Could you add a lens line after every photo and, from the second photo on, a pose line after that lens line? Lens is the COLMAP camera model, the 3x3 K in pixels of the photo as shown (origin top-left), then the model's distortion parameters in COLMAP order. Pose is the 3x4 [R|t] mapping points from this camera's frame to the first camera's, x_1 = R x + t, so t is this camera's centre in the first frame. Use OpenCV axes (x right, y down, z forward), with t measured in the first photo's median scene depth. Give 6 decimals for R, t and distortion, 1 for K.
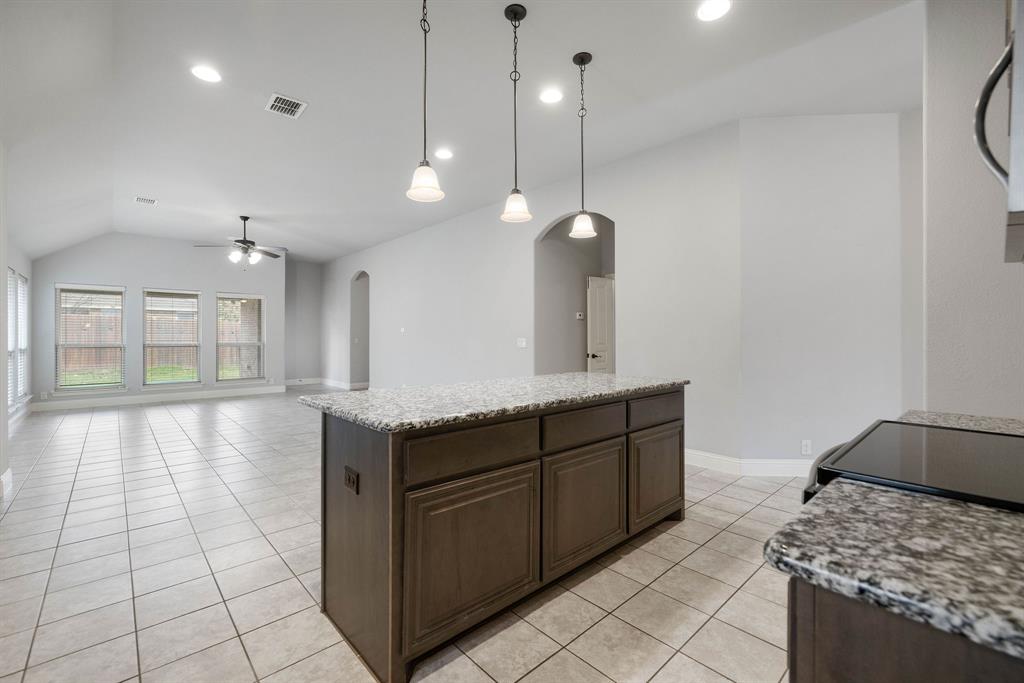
lens RADIAL K [[438.3, 0, 504.0], [0, 438.3, 334.2], [0, 0, 1]] dist [-0.000659, -0.000170]
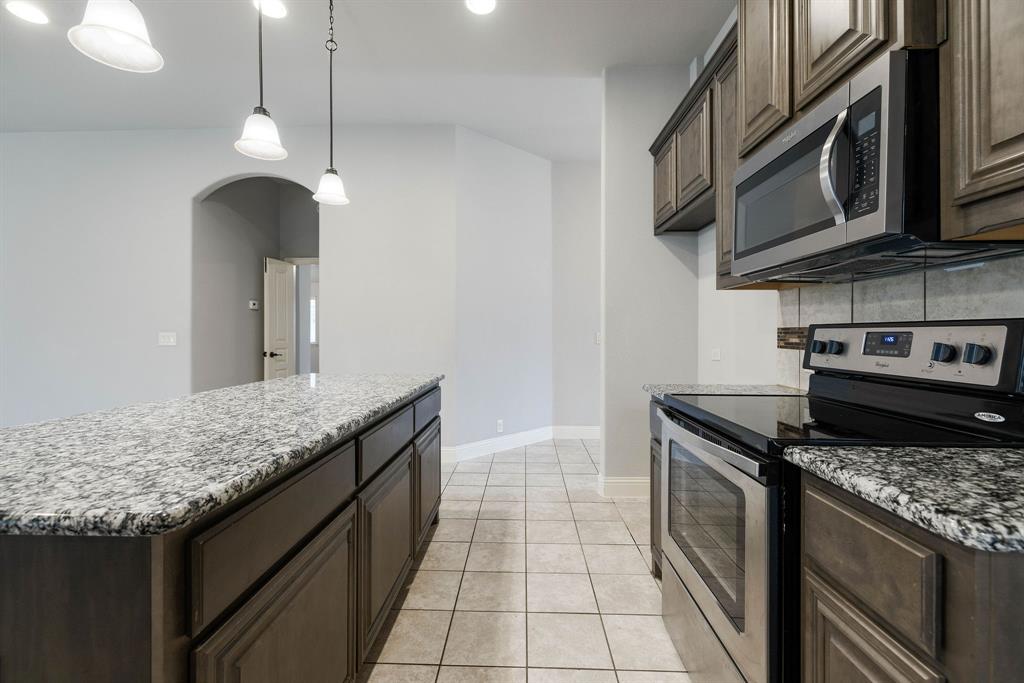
lens RADIAL K [[440.8, 0, 508.5], [0, 440.8, 330.8], [0, 0, 1]] dist [-0.000570, 0.000039]
pose [[0.697929, 0.004127, 0.716155, -0.073188], [-0.003837, 0.999991, -0.002023, 0.004530], [-0.716156, -0.001336, 0.697939, 0.094950]]
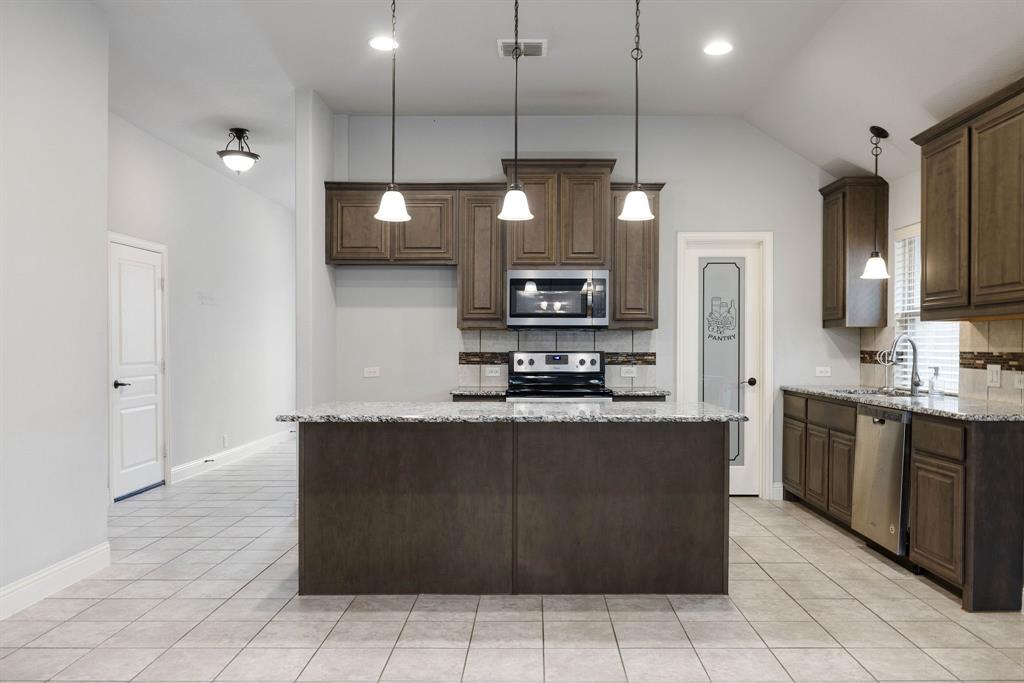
lens RADIAL K [[764.4, 0, 535.0], [0, 764.4, 348.0], [0, 0, 1]] dist [0.004520, 0.003076]
pose [[-0.741137, 0.001655, 0.671352, -0.389005], [-0.003202, 0.999977, -0.006001, 0.001244], [-0.671347, -0.006597, -0.741114, 0.796859]]
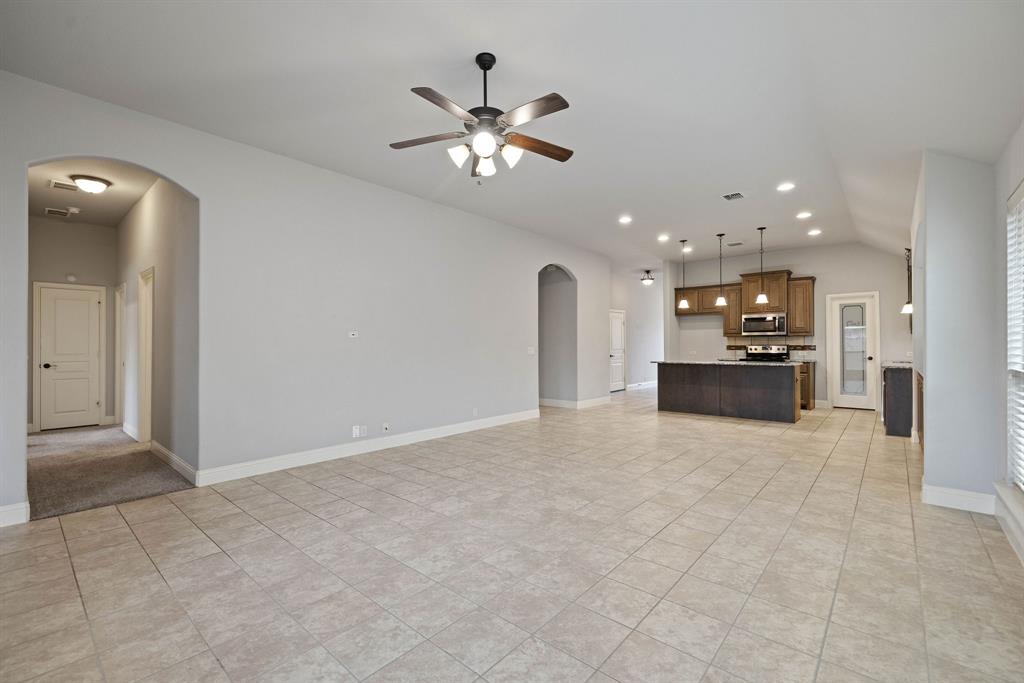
lens RADIAL K [[433.6, 0, 504.2], [0, 433.6, 343.6], [0, 0, 1]] dist [-0.000201, 0.000162]
pose [[-0.109524, 0.009378, 0.993940, -1.018897], [-0.001798, 0.999952, -0.009633, 0.009223], [-0.993983, -0.002842, -0.109502, 1.045178]]
